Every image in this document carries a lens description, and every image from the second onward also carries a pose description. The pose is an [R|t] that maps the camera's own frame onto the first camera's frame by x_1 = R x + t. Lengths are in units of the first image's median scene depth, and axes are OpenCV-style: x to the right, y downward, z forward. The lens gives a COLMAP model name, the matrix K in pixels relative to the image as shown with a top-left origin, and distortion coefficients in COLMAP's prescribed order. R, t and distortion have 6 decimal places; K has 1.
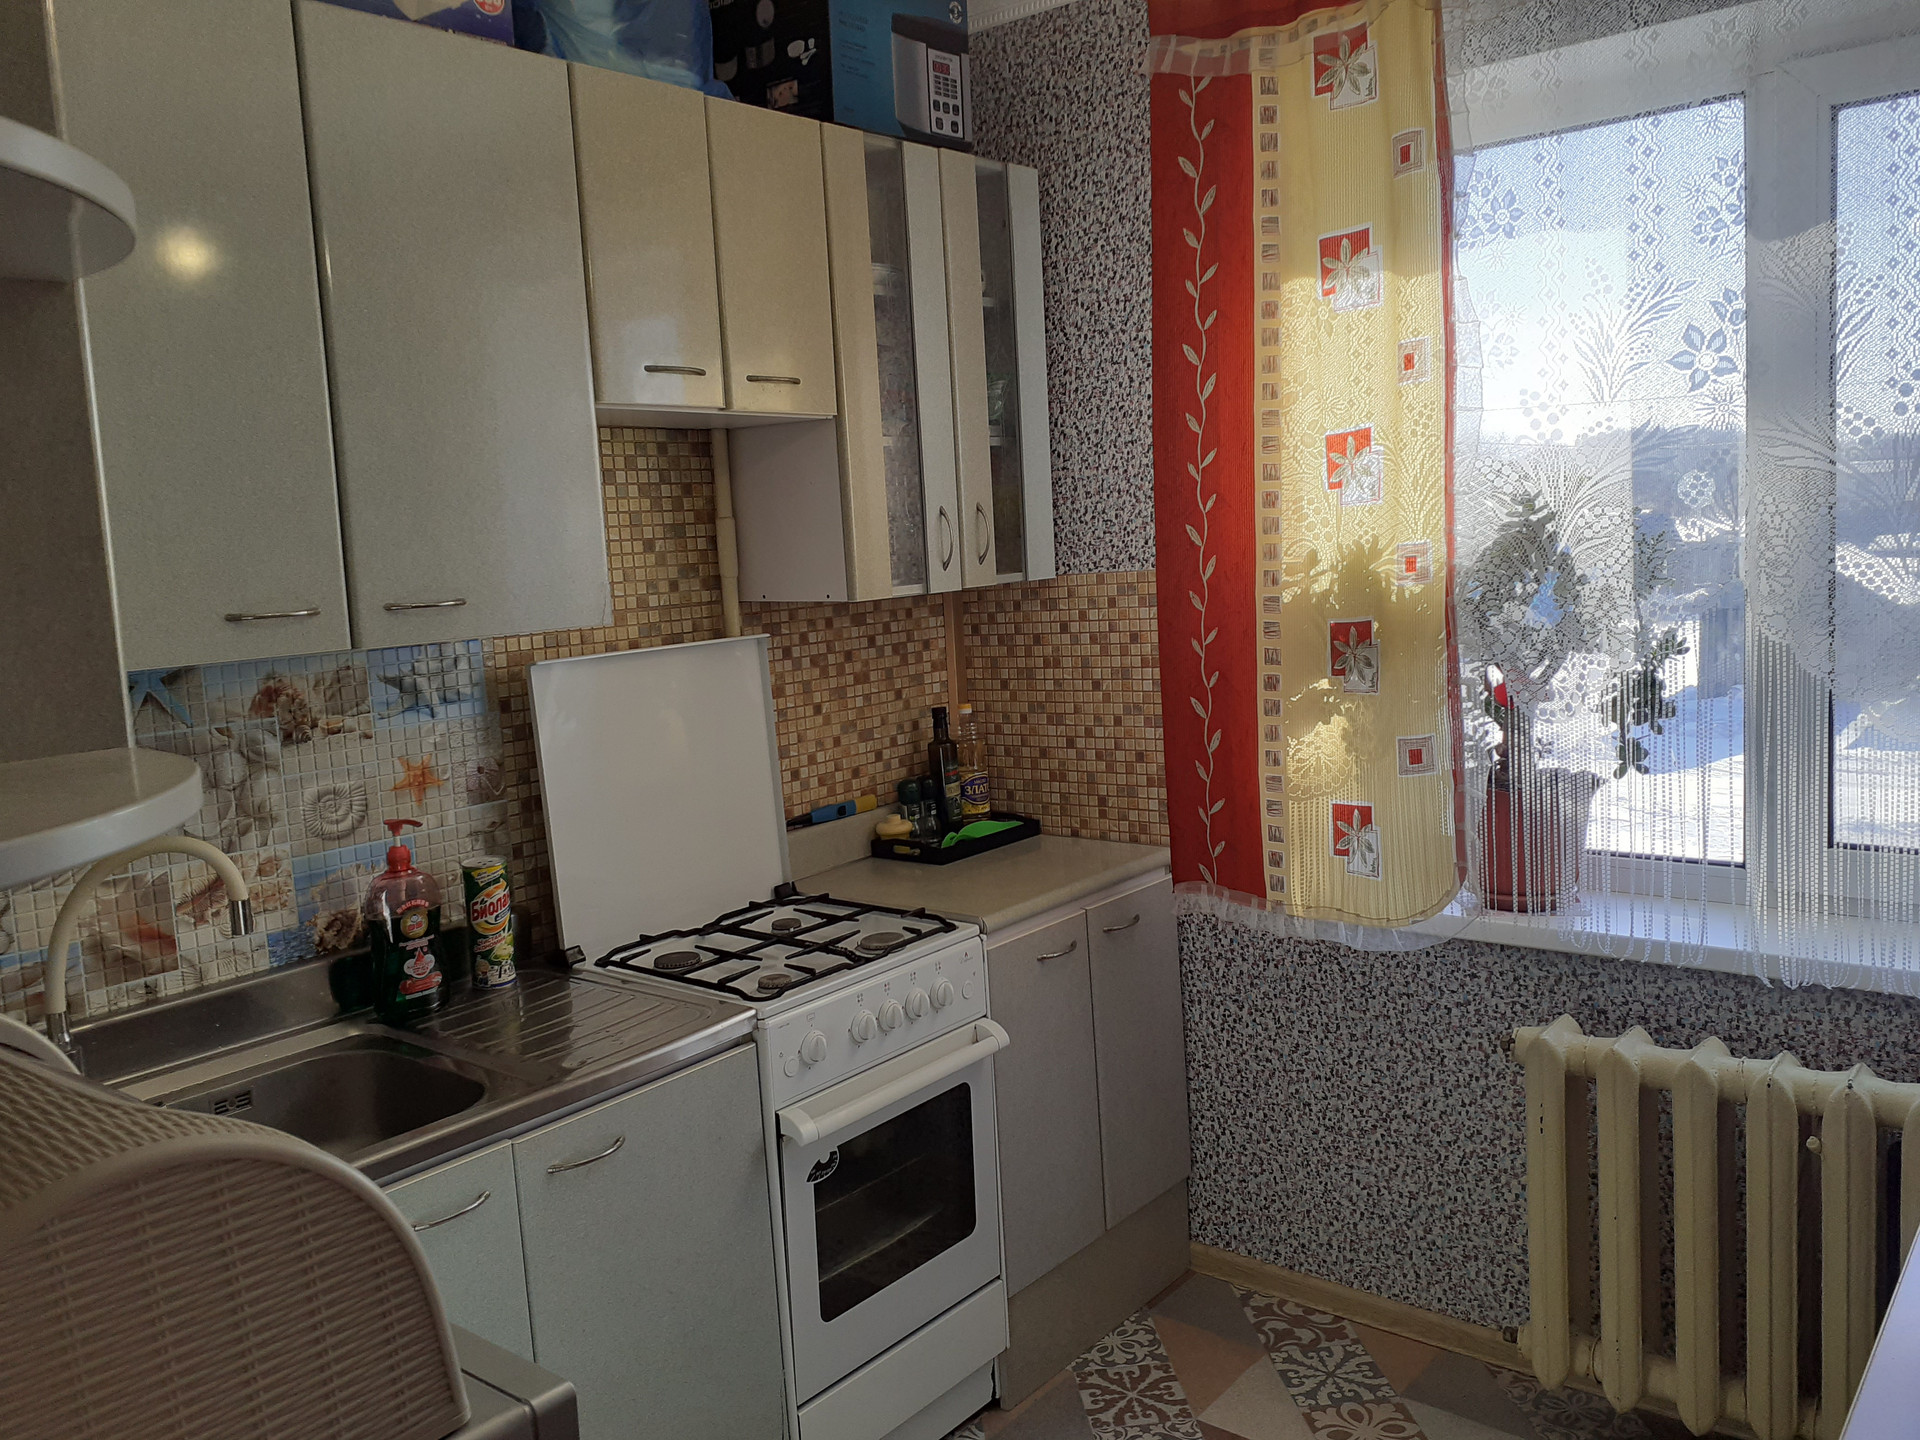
lens RADIAL K [[1506.5, 0, 957.3], [0, 1506.5, 693.8], [0, 0, 1]] dist [0.086678, -0.174353]
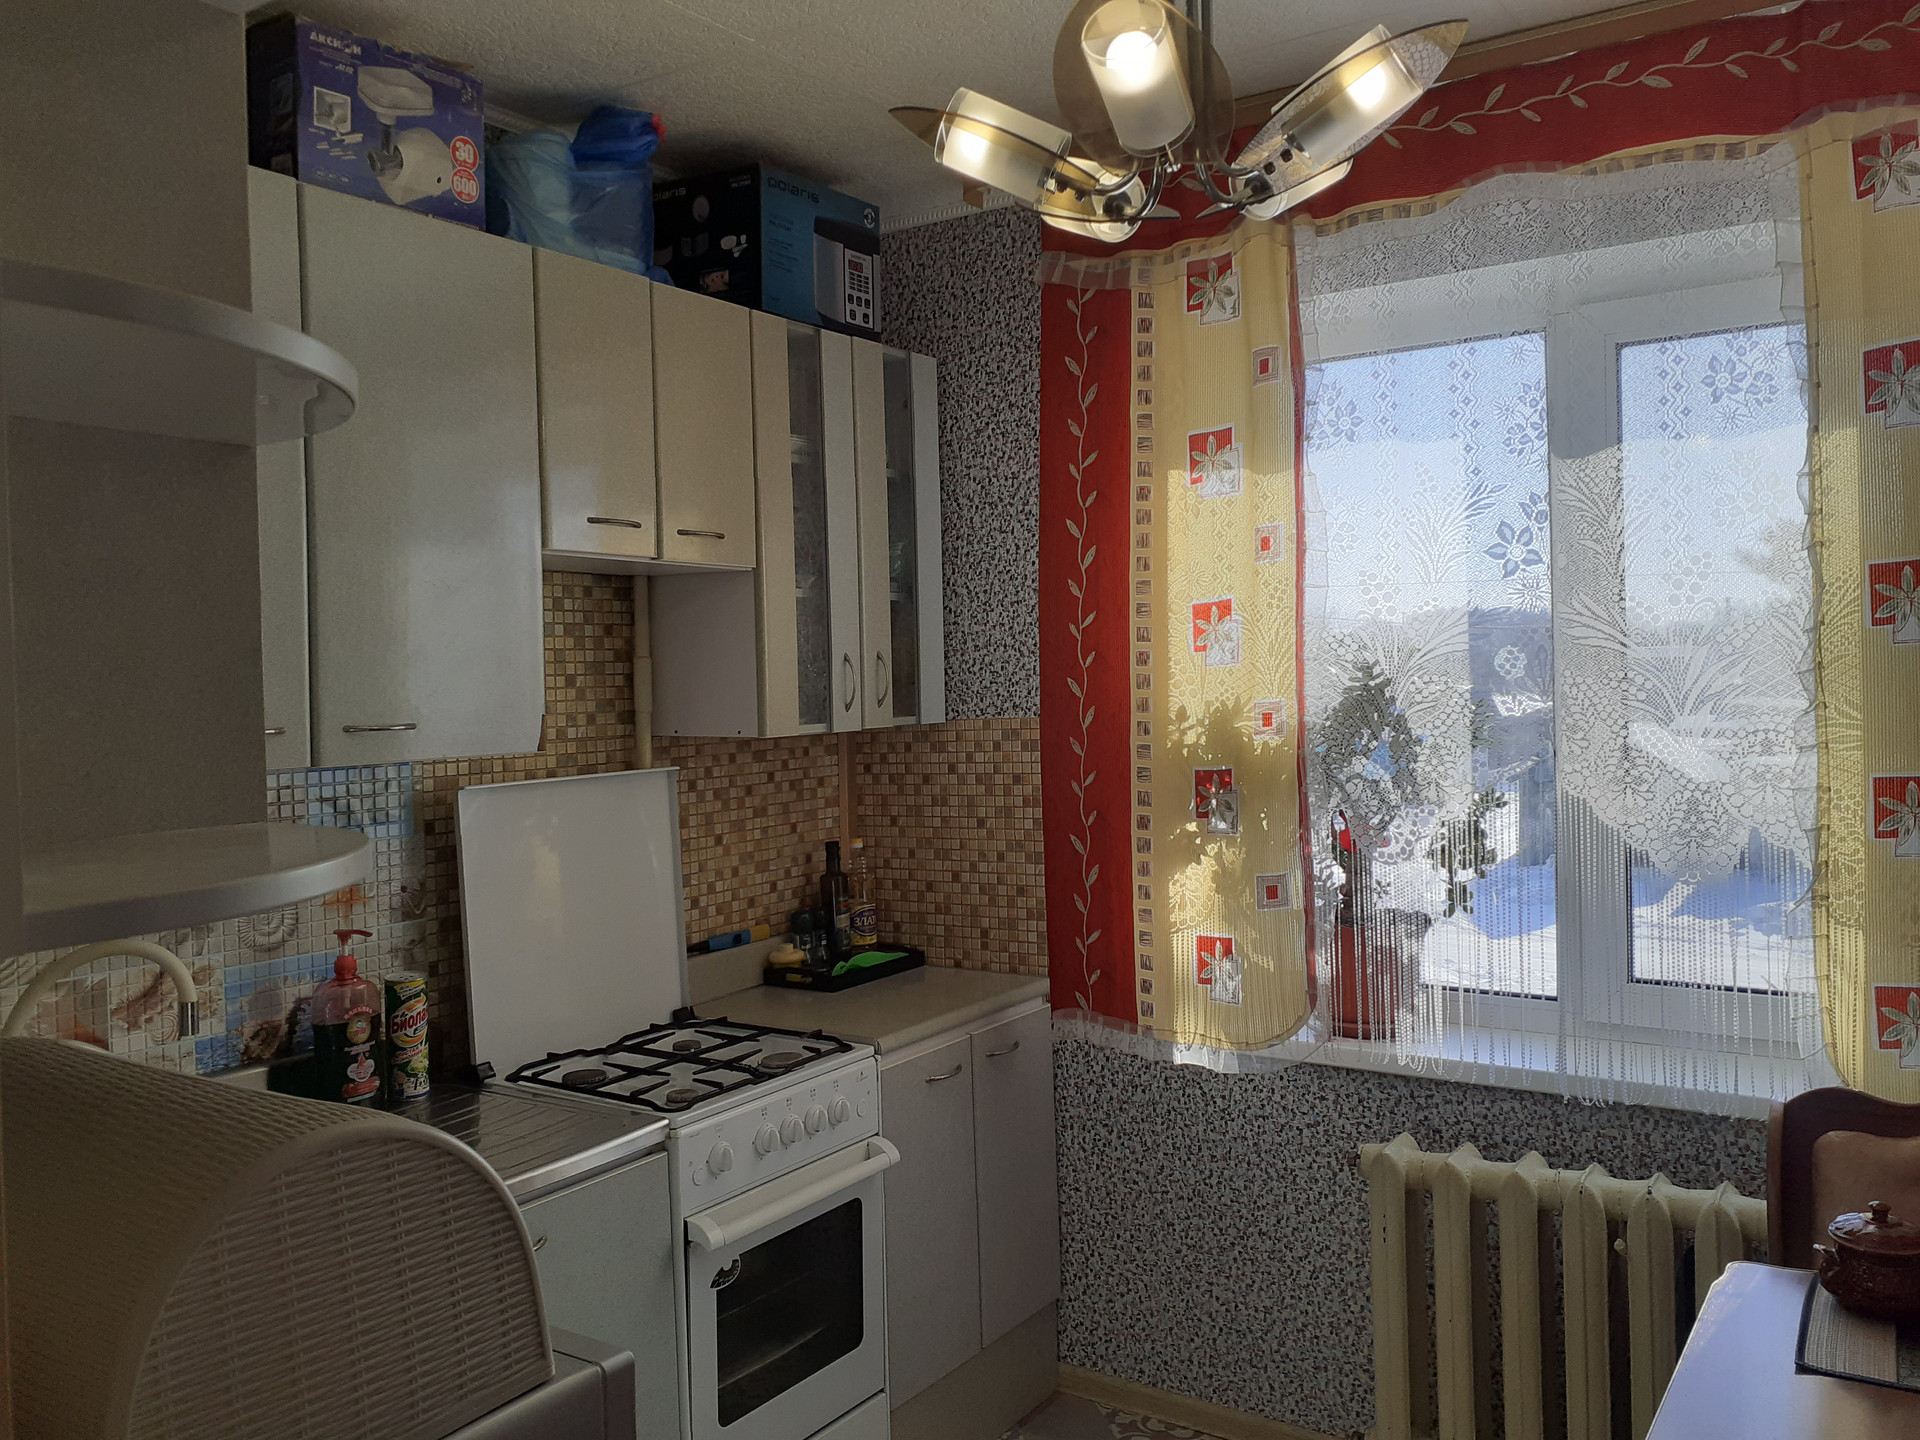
lens RADIAL K [[1515.8, 0, 962.6], [0, 1515.8, 684.8], [0, 0, 1]] dist [0.113638, -0.277495]
pose [[0.994312, 0.032542, 0.101411, -0.038687], [-0.021715, 0.994119, -0.106095, 0.012752], [-0.104268, 0.103289, 0.989171, -0.091523]]
